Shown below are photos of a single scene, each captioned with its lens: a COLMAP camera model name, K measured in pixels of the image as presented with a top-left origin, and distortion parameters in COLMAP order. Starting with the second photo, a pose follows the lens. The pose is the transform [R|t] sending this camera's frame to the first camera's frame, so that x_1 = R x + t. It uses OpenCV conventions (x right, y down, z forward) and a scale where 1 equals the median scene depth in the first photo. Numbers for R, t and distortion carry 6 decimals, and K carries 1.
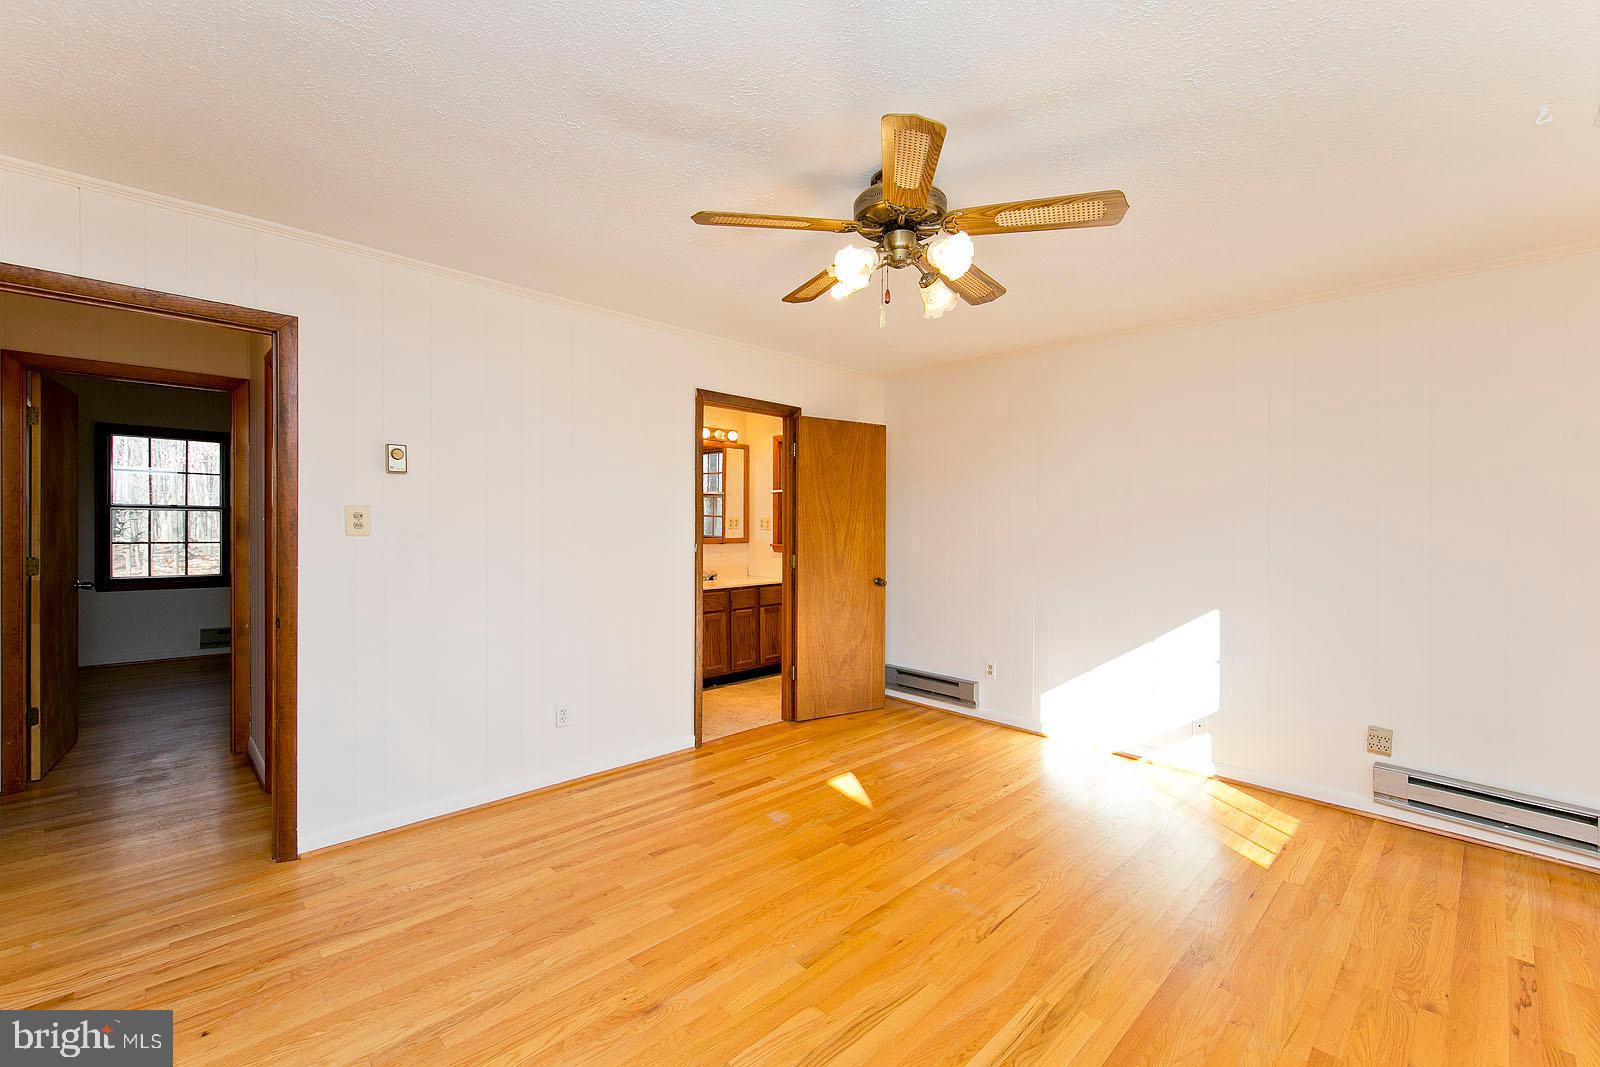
lens RADIAL K [[648.3, 0, 782.2], [0, 648.3, 522.1], [0, 0, 1]] dist [0.000236, 0.000012]
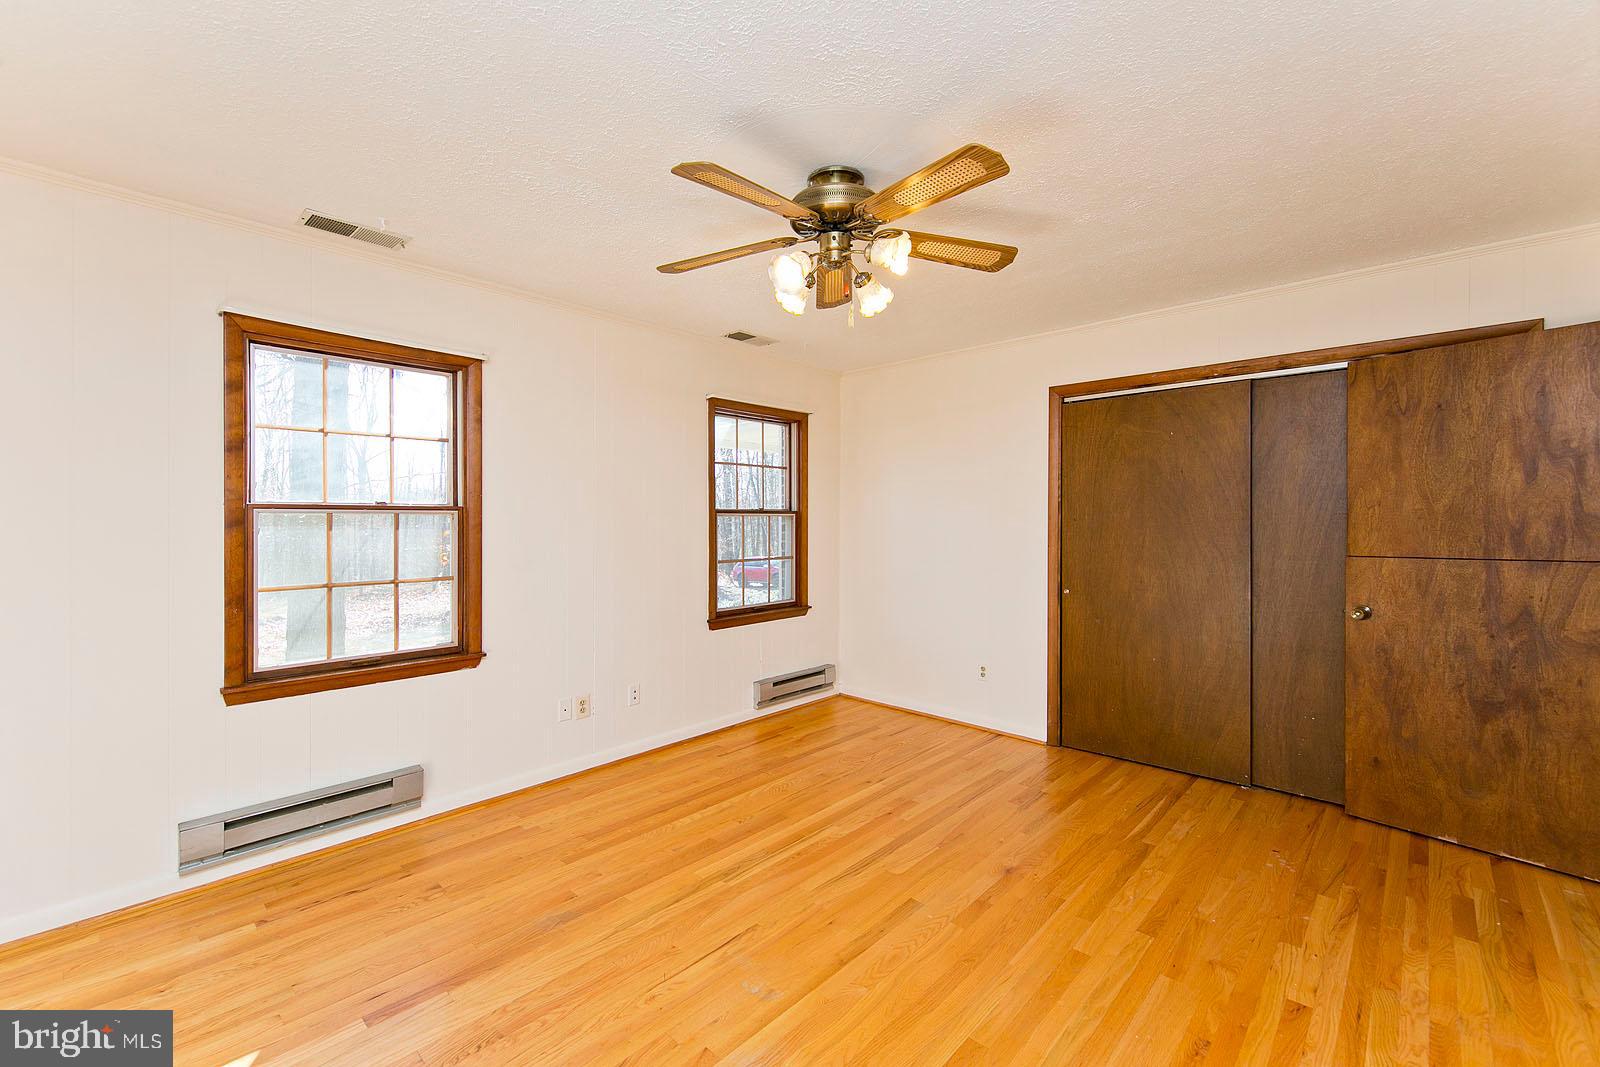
lens RADIAL K [[699.4, 0, 800.2], [0, 699.4, 526.8], [0, 0, 1]] dist [0.031755, -0.011840]
pose [[-0.996169, -0.007667, -0.087108, 0.237271], [-0.007567, 0.999970, -0.001482, 0.009602], [0.087116, -0.000817, -0.996198, 1.510961]]
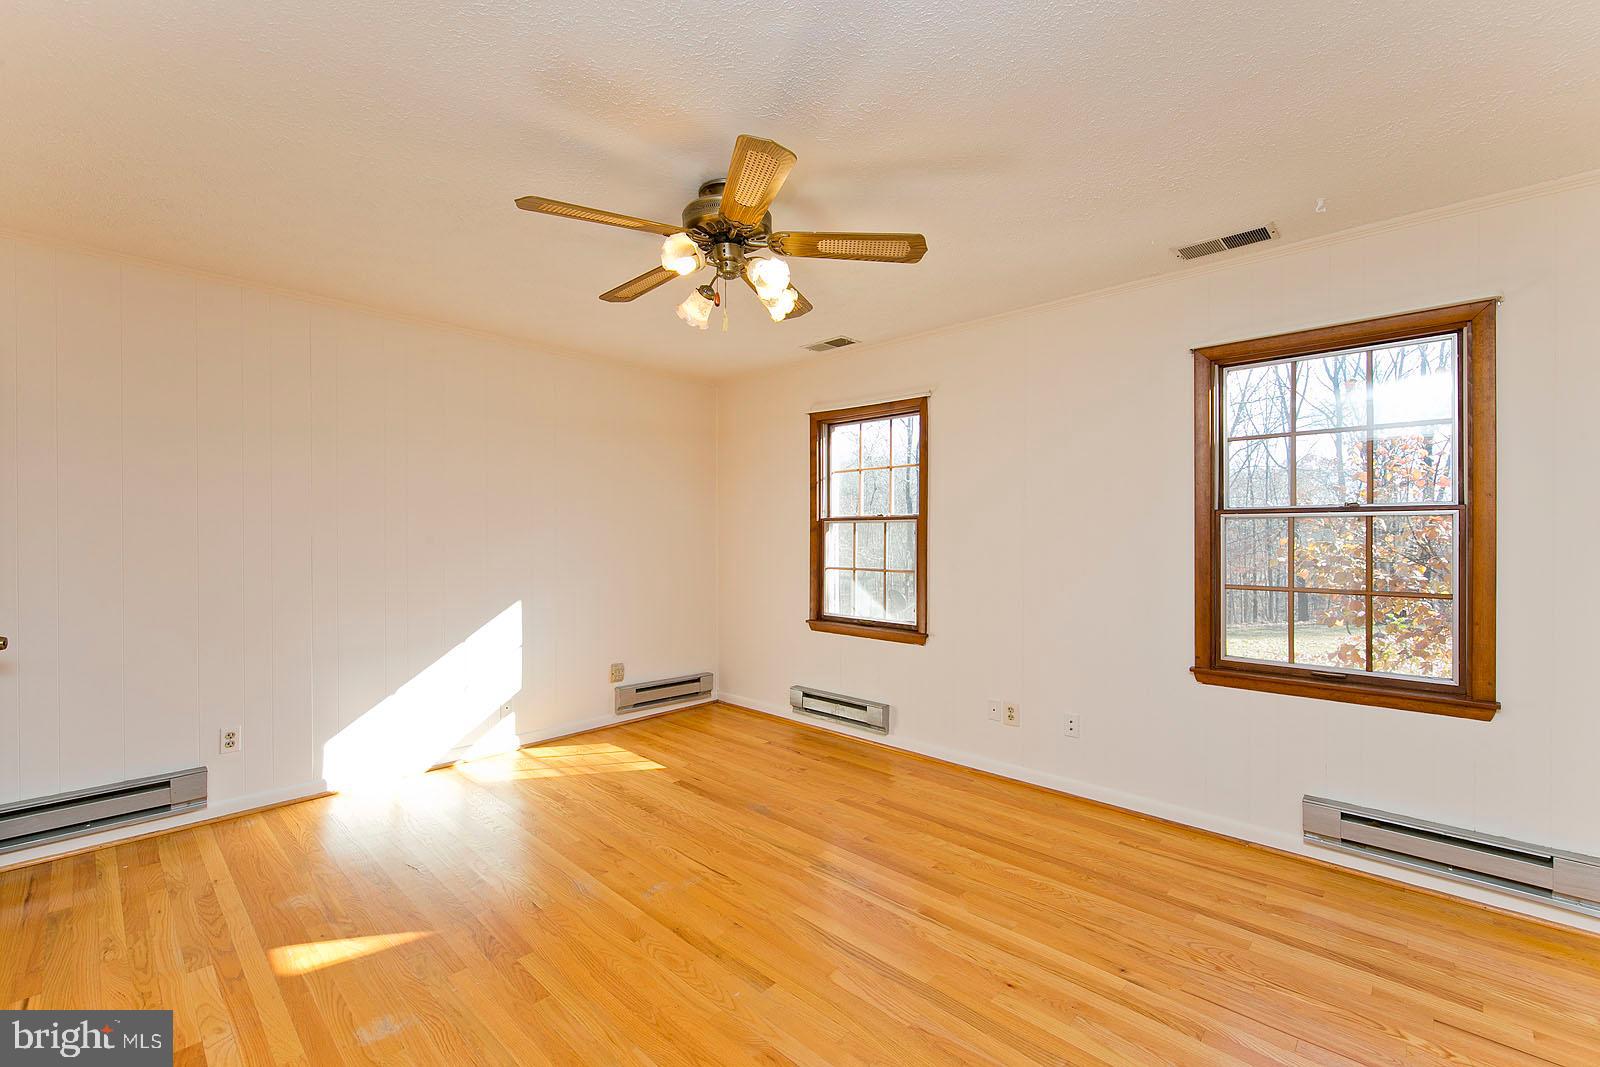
lens RADIAL K [[685.9, 0, 804.6], [0, 685.9, 531.7], [0, 0, 1]] dist [0.000229, -0.000354]
pose [[-0.055274, -0.016256, 0.998339, -0.663463], [-0.004736, 0.999860, 0.016019, -0.009018], [-0.998460, -0.003843, -0.055343, 0.677098]]
